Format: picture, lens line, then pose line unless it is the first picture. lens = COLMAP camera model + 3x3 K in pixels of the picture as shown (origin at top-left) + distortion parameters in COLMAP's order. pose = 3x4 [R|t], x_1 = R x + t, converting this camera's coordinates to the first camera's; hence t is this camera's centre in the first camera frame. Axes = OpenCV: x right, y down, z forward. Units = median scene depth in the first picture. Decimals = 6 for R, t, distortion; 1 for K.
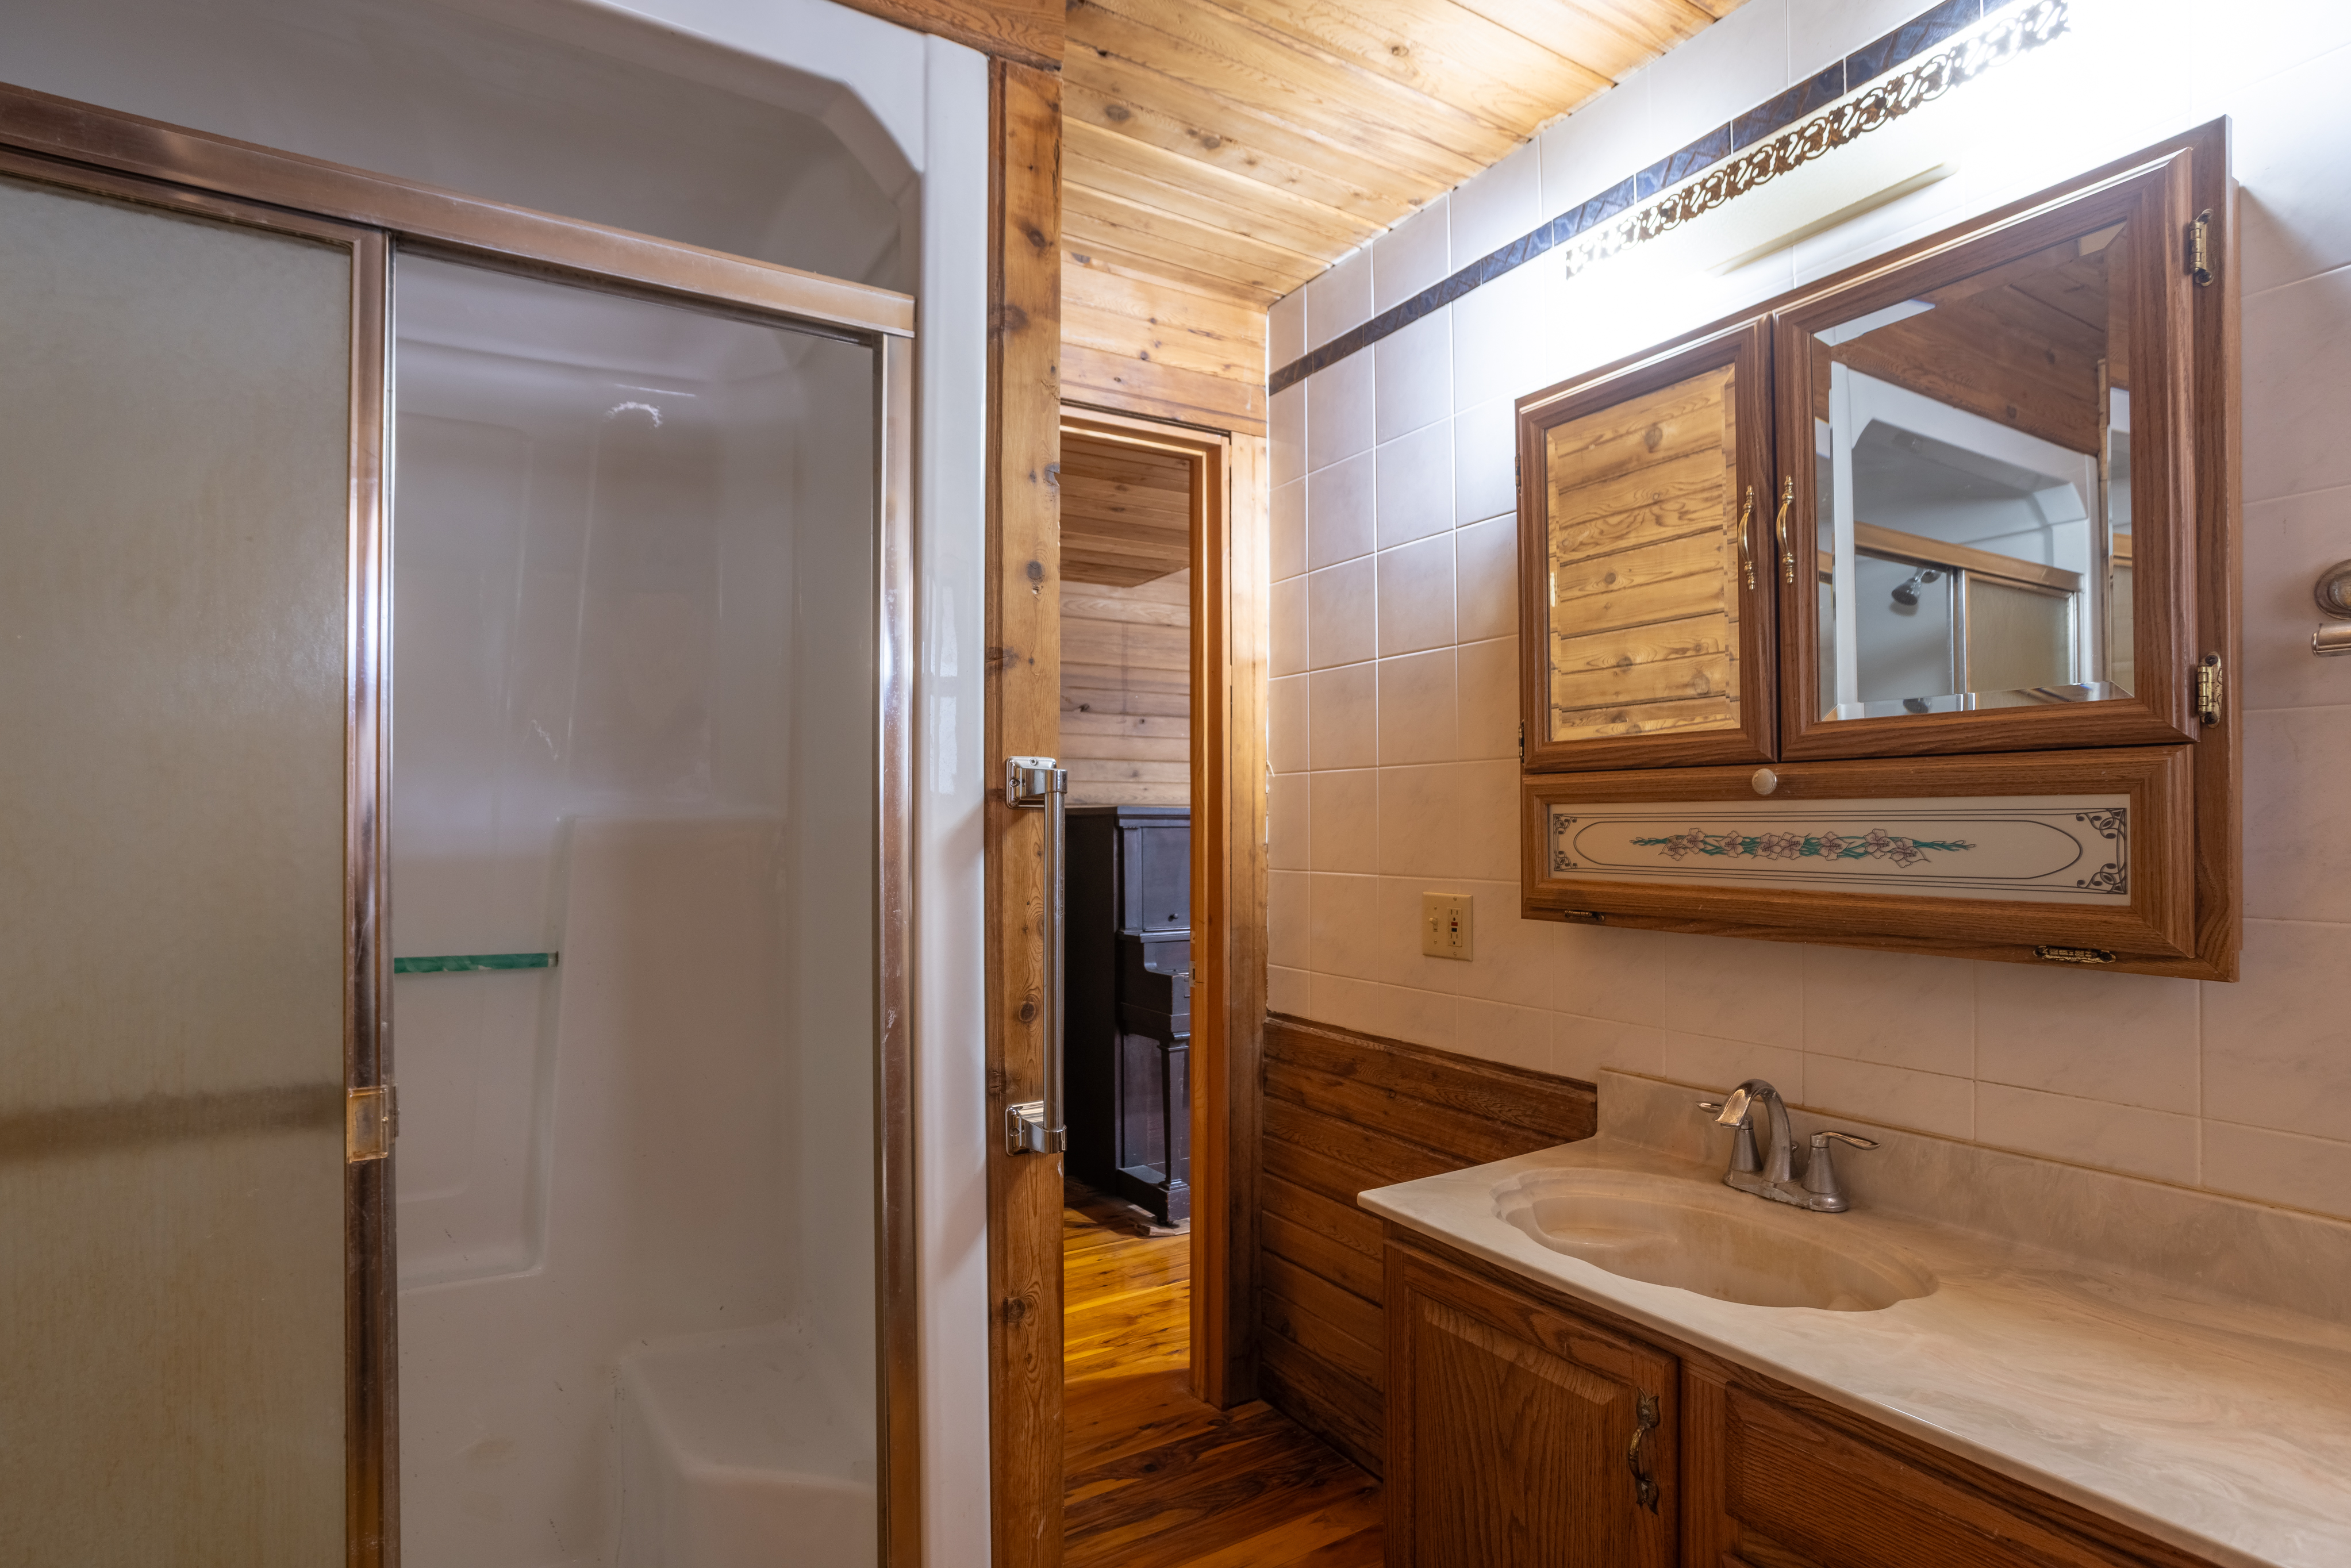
lens RADIAL K [[1199.7, 0, 1180.6], [0, 1199.7, 817.2], [0, 0, 1]] dist [-0.061082, 0.034301]
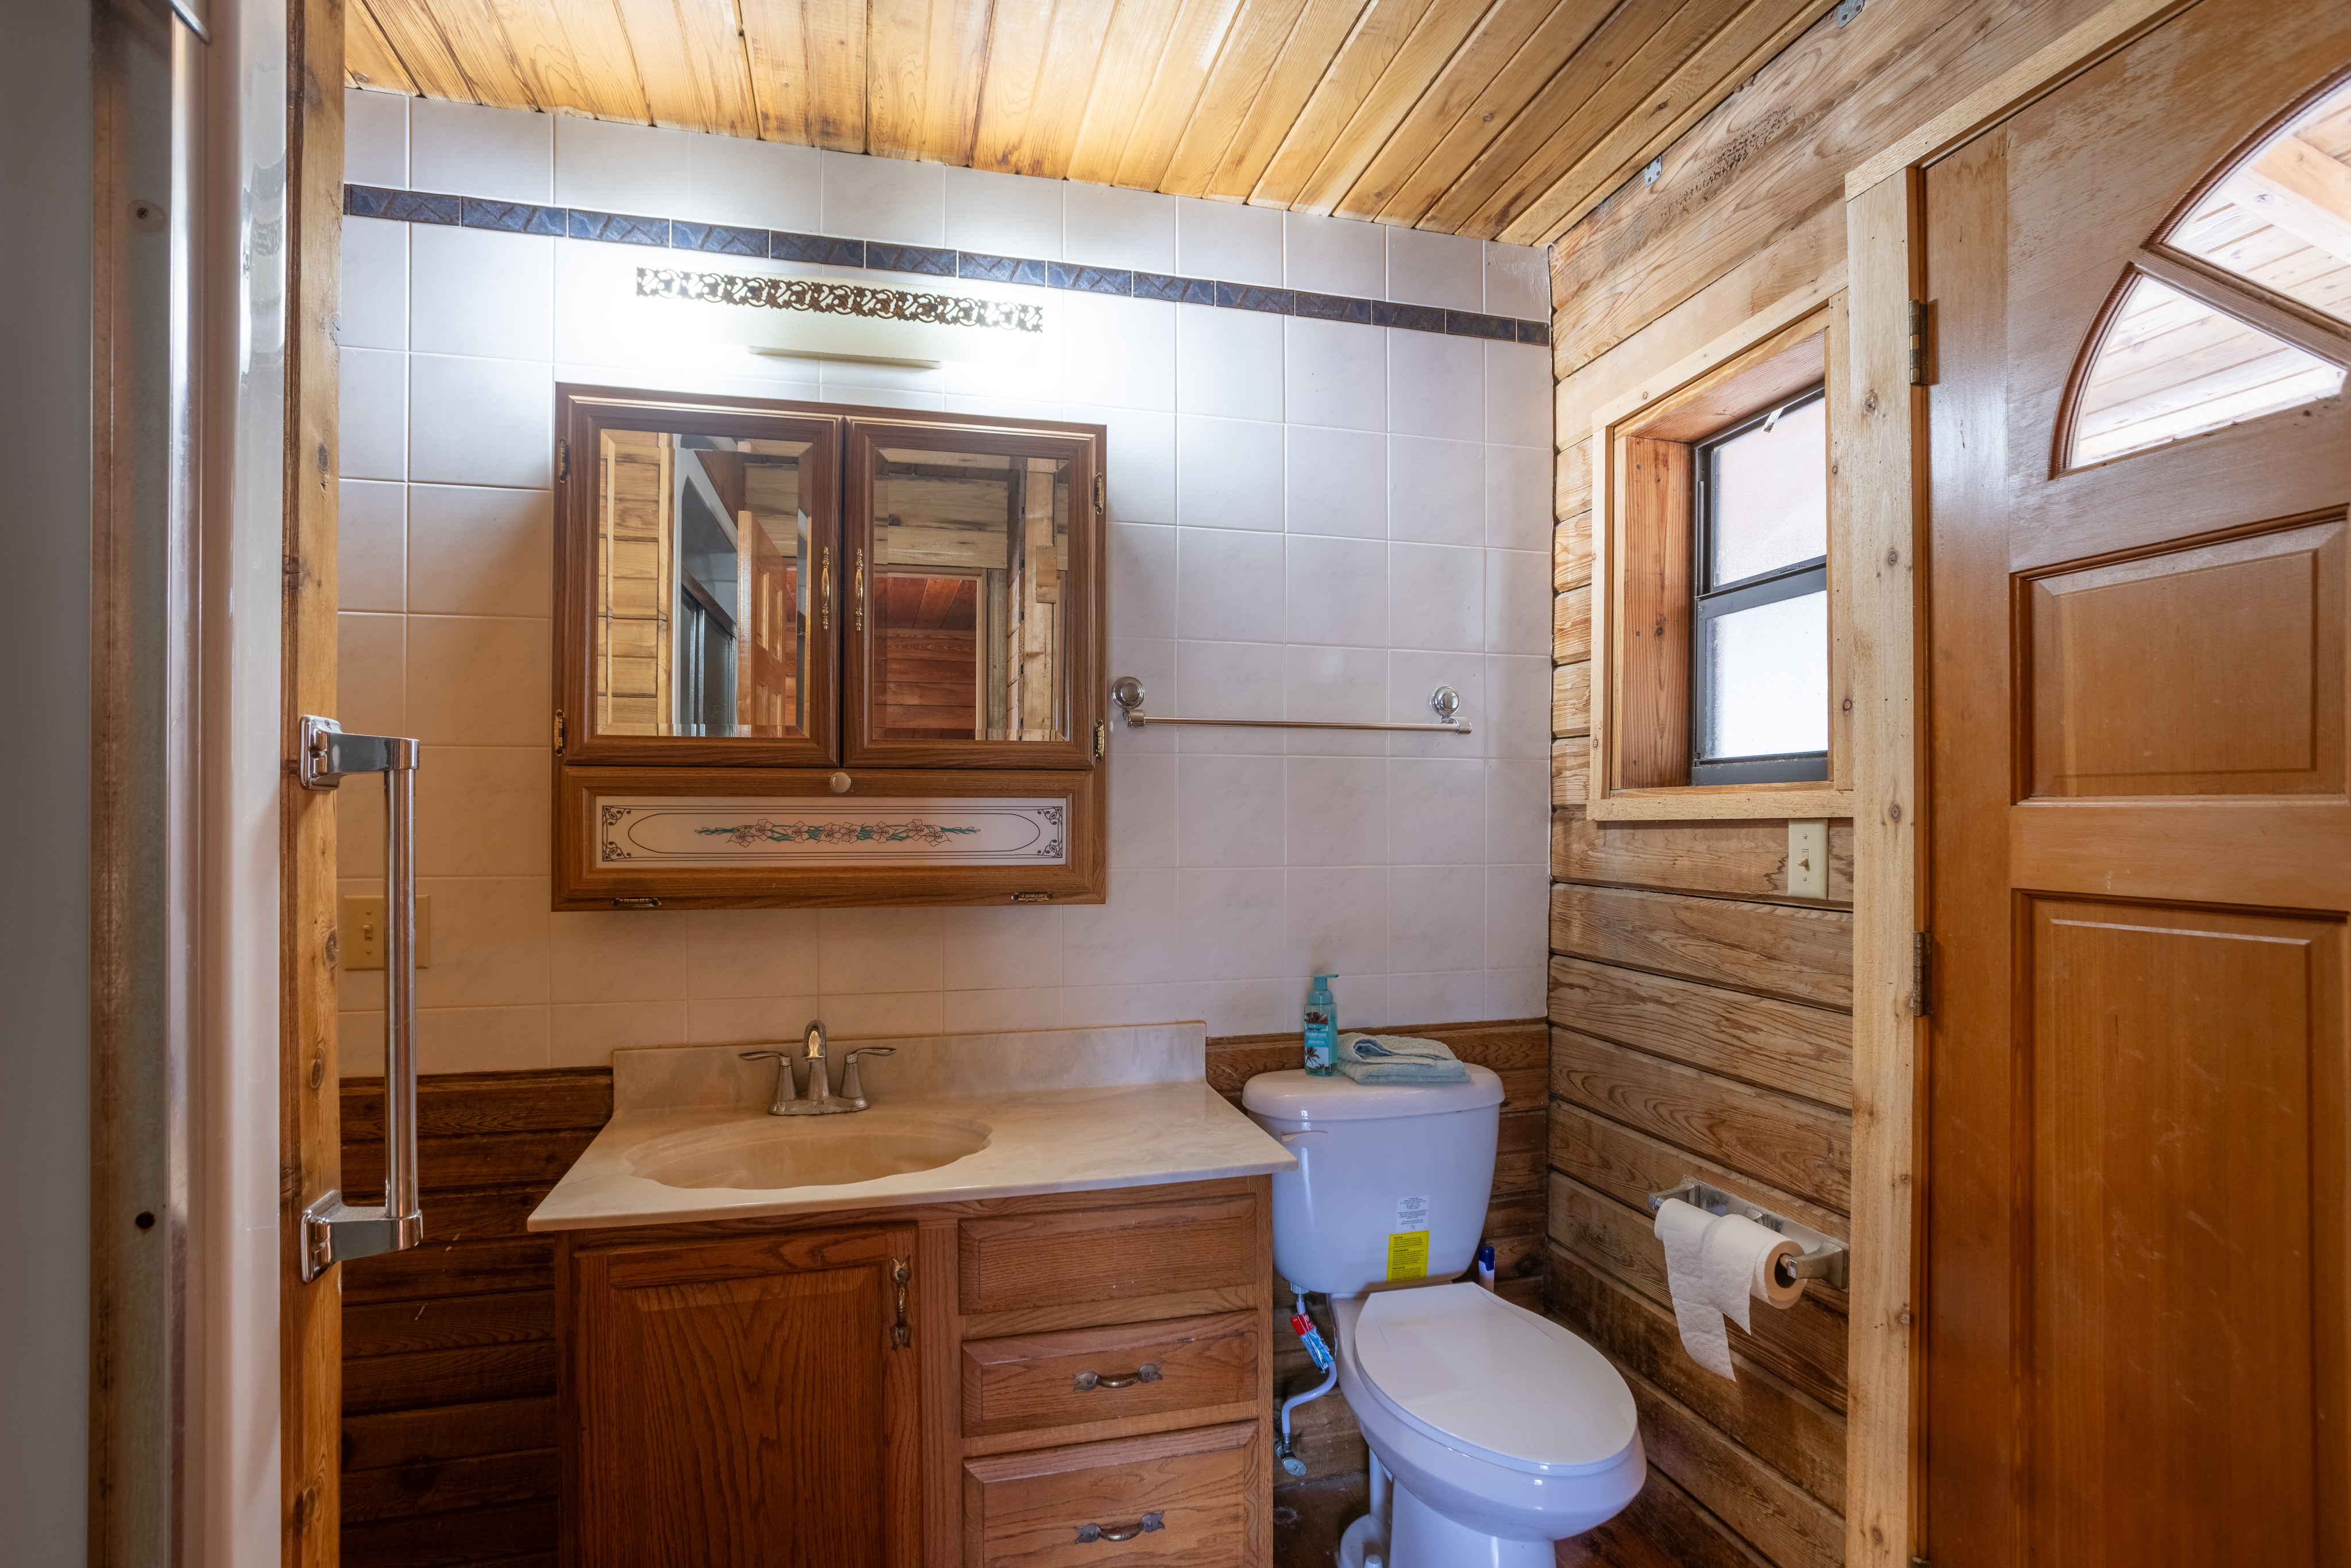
lens RADIAL K [[1155.4, 0, 1225.4], [0, 1155.4, 807.3], [0, 0, 1]] dist [-0.055960, 0.032005]
pose [[0.249439, 0.010885, 0.968329, -0.594804], [-0.004830, 0.999938, -0.009996, 0.006989], [-0.968379, -0.002184, 0.249476, 0.285164]]
